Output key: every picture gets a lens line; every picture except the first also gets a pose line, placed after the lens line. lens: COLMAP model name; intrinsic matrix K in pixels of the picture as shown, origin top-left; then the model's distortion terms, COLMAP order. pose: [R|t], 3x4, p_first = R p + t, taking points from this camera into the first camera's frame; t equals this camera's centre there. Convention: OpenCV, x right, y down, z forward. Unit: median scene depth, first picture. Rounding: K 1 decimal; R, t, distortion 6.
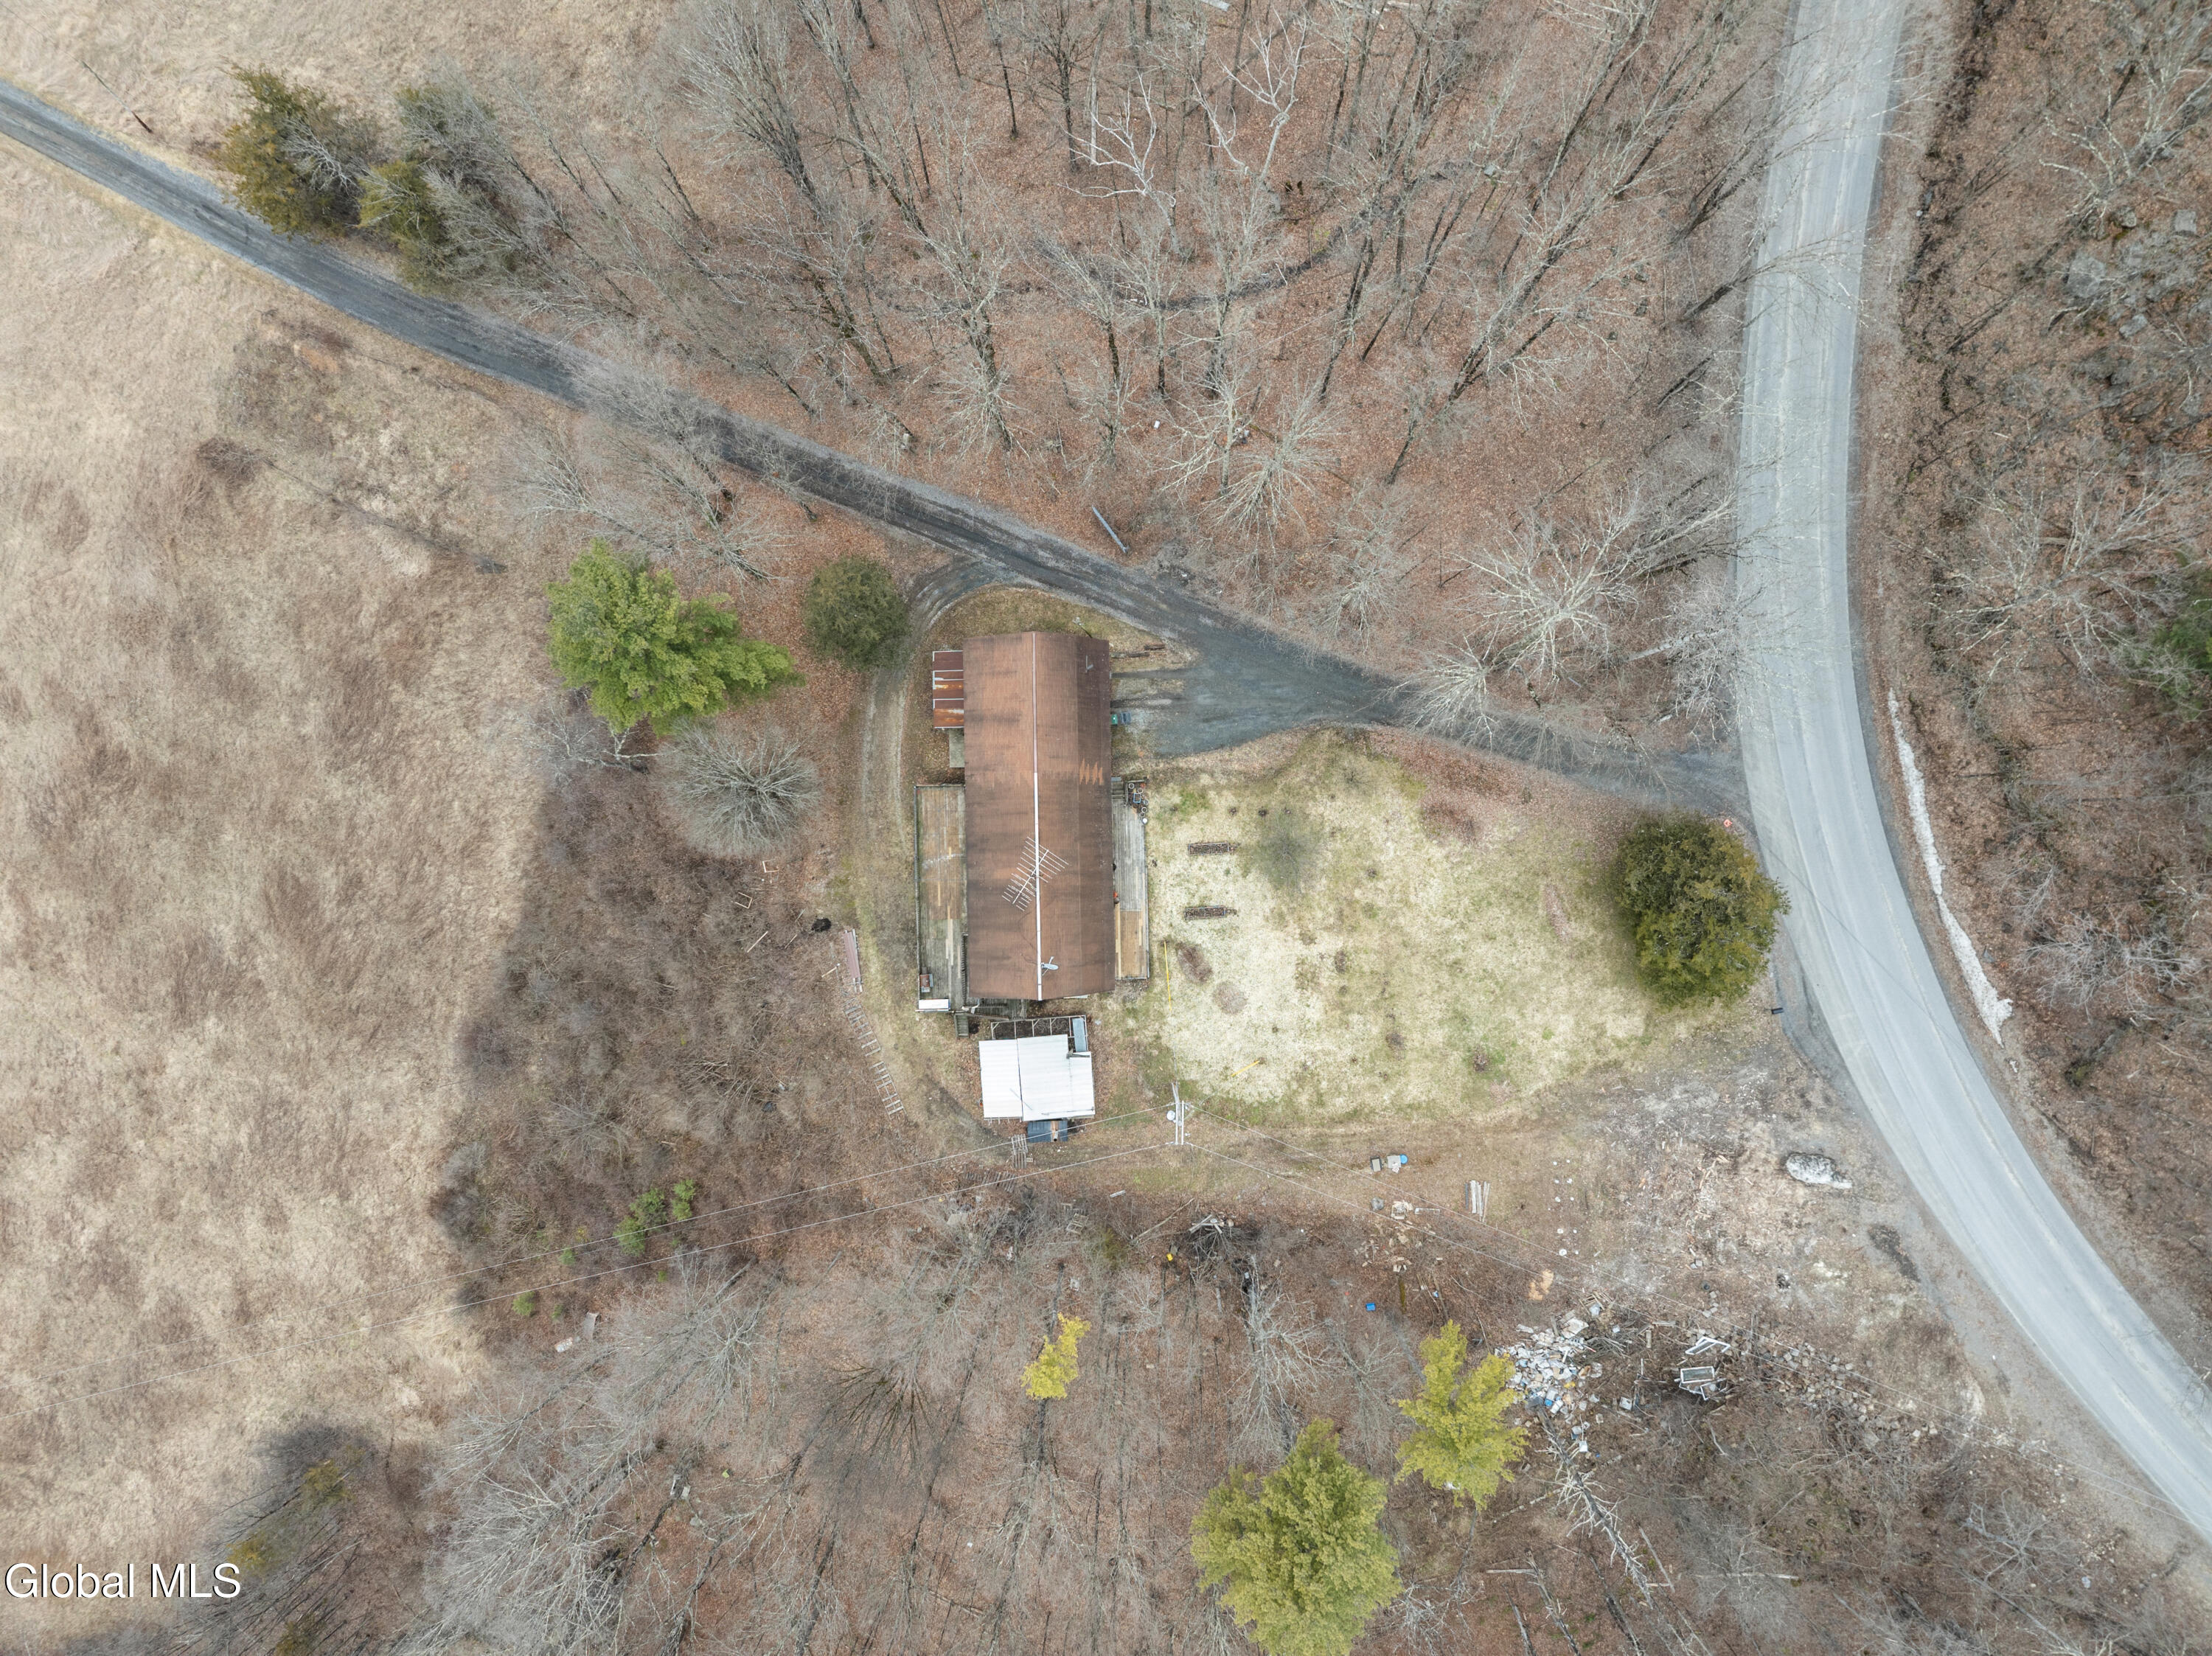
lens RADIAL K [[1556.0, 0, 1133.3], [0, 1556.0, 832.0], [0, 0, 1]] dist [-0.041519, 0.000500]
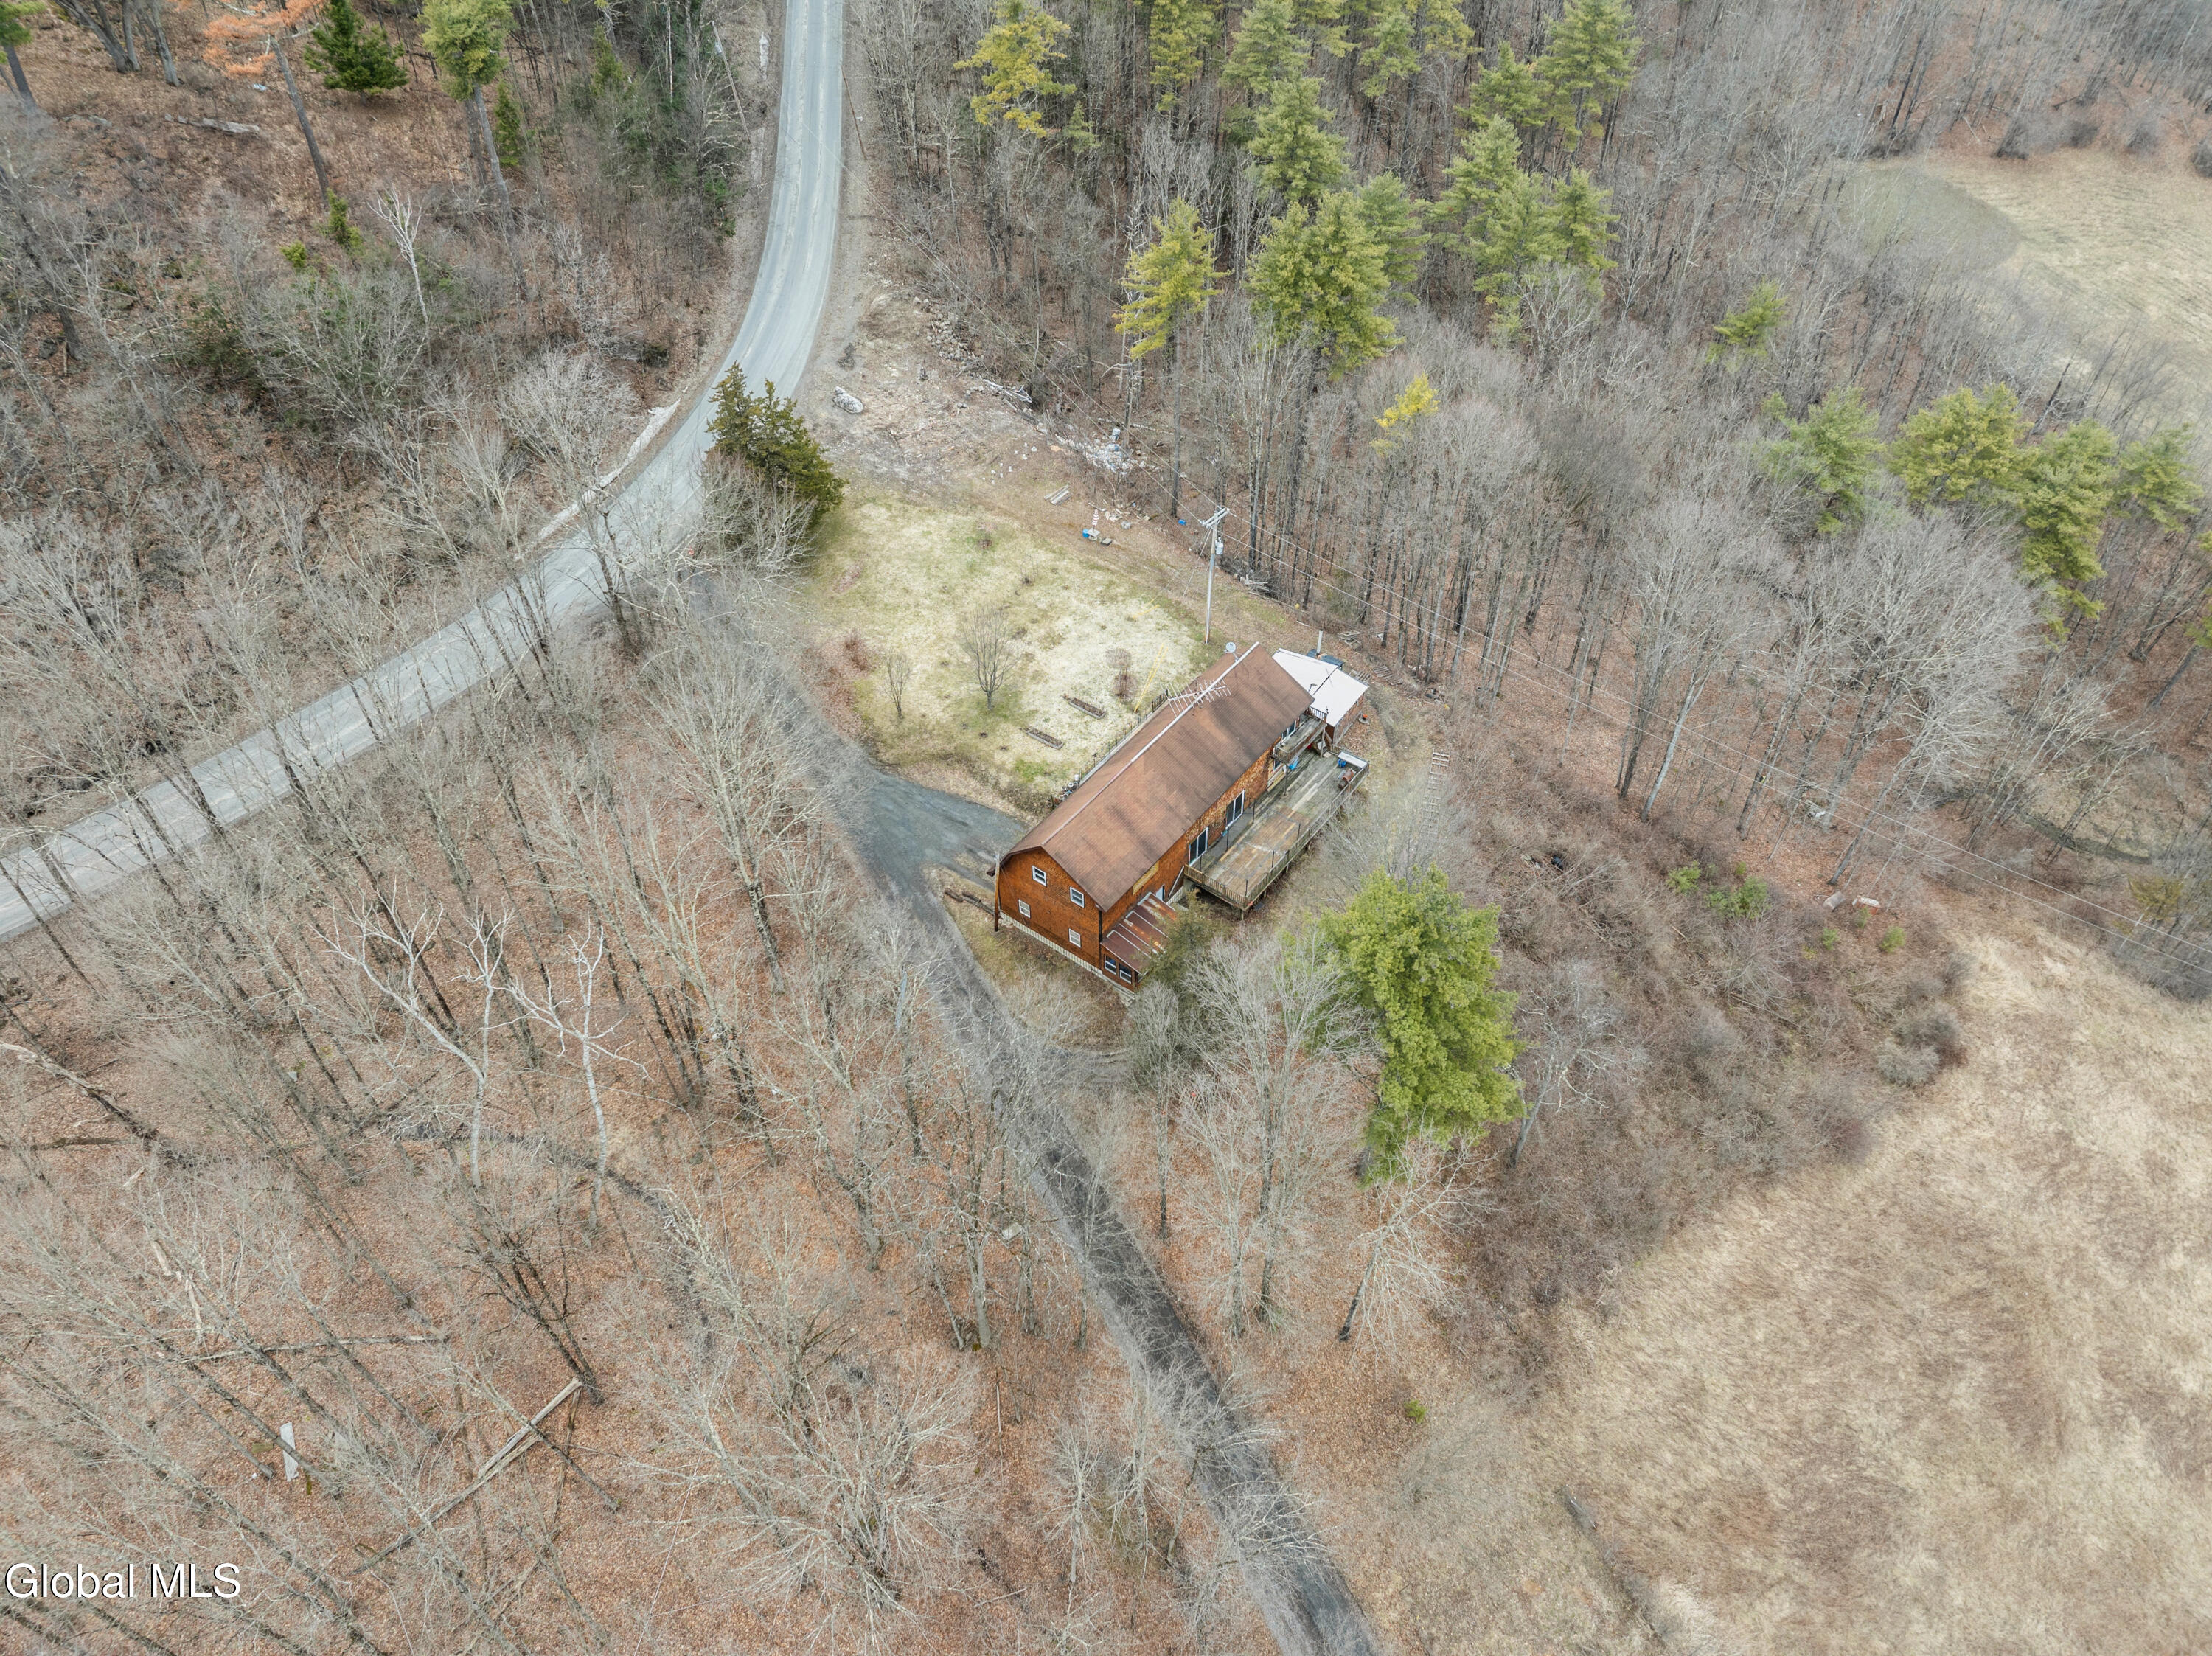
lens RADIAL K [[1561.0, 0, 1122.7], [0, 1561.0, 839.3], [0, 0, 1]] dist [-0.049996, 0.031749]
pose [[-0.791074, -0.434470, 0.430625, -0.466728], [0.611720, -0.561024, 0.557719, -0.572884], [-0.000721, 0.704619, 0.709586, 0.311460]]
